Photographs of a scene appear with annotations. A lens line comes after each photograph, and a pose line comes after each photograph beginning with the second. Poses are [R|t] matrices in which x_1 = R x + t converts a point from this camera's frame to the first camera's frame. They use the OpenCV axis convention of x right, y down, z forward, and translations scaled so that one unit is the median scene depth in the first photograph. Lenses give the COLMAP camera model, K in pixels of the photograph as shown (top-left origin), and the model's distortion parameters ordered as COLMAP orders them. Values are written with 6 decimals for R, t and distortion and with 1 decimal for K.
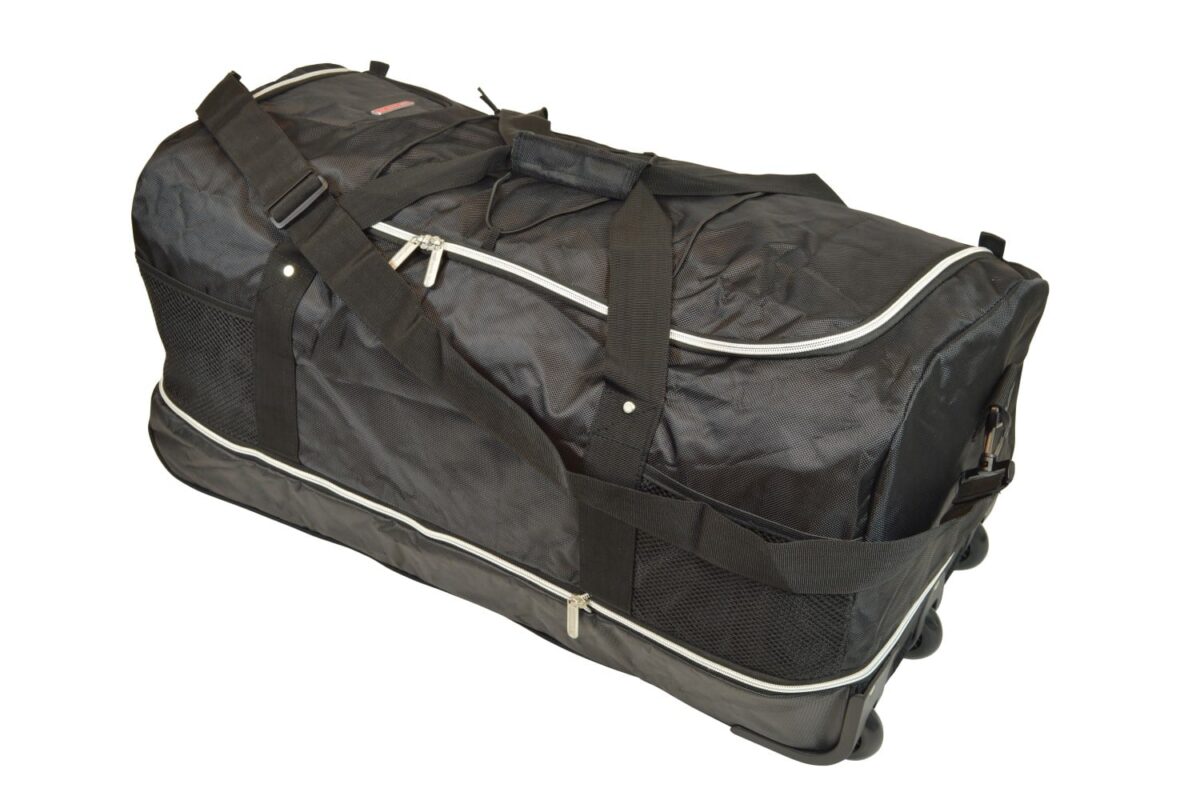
lens RADIAL K [[1460.0, 0, 600.0], [0, 1460.0, 400.0], [0, 0, 1]] dist [-0.078712, 0.001793]
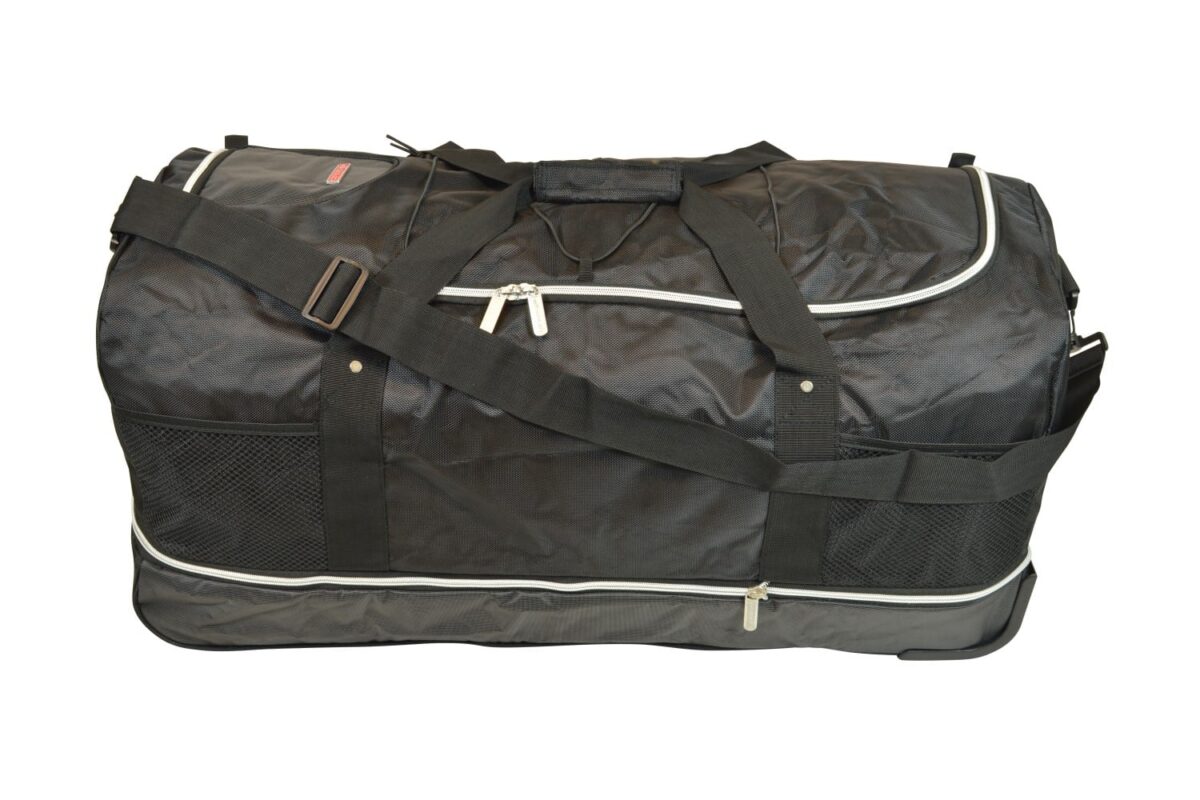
lens RADIAL K [[1460.0, 0, 600.0], [0, 1460.0, 400.0], [0, 0, 1]] dist [-0.078712, 0.001793]
pose [[0.851379, -0.292082, 0.435710, -0.509178], [0.291948, 0.953941, 0.069015, -0.091433], [-0.435799, 0.068447, 0.897438, 0.130074]]
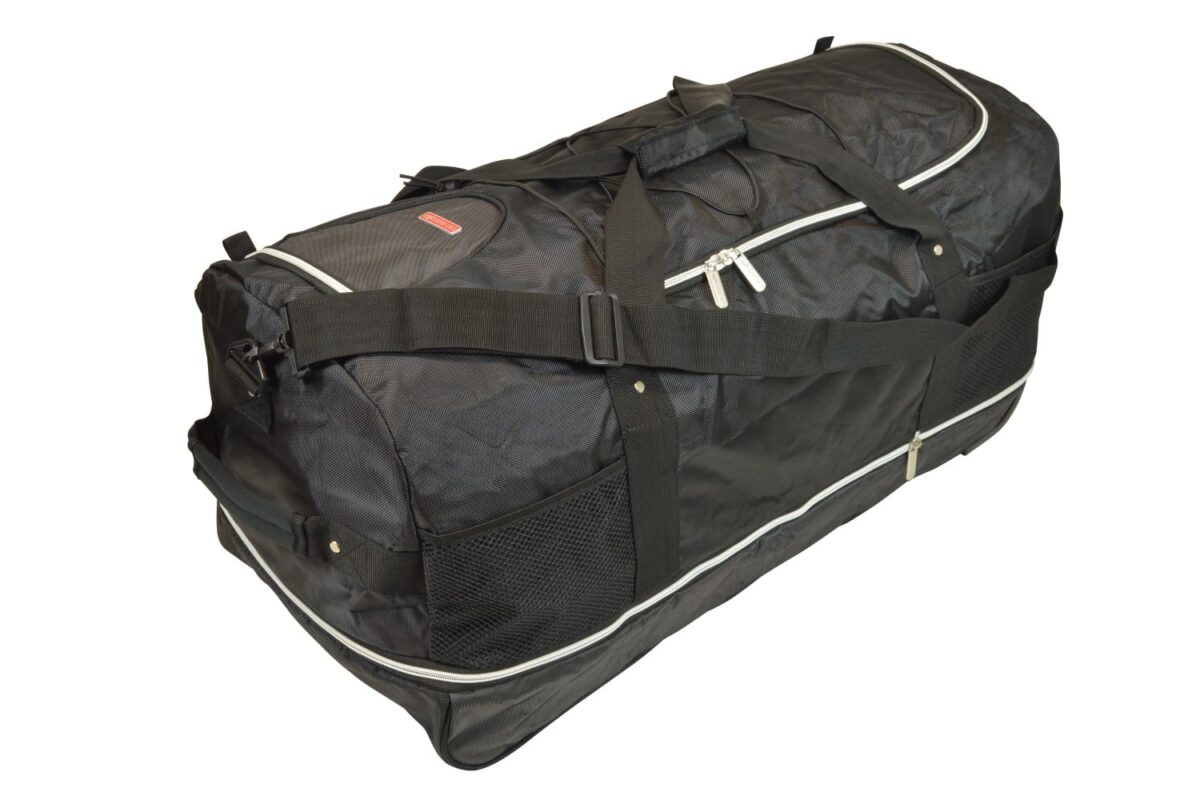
lens RADIAL K [[1460.0, 0, 600.0], [0, 1460.0, 400.0], [0, 0, 1]] dist [-0.078712, 0.001793]
pose [[0.285962, -0.561265, 0.776664, -0.958759], [0.533723, 0.766440, 0.357364, -0.431793], [-0.795842, 0.312331, 0.518733, 0.590865]]
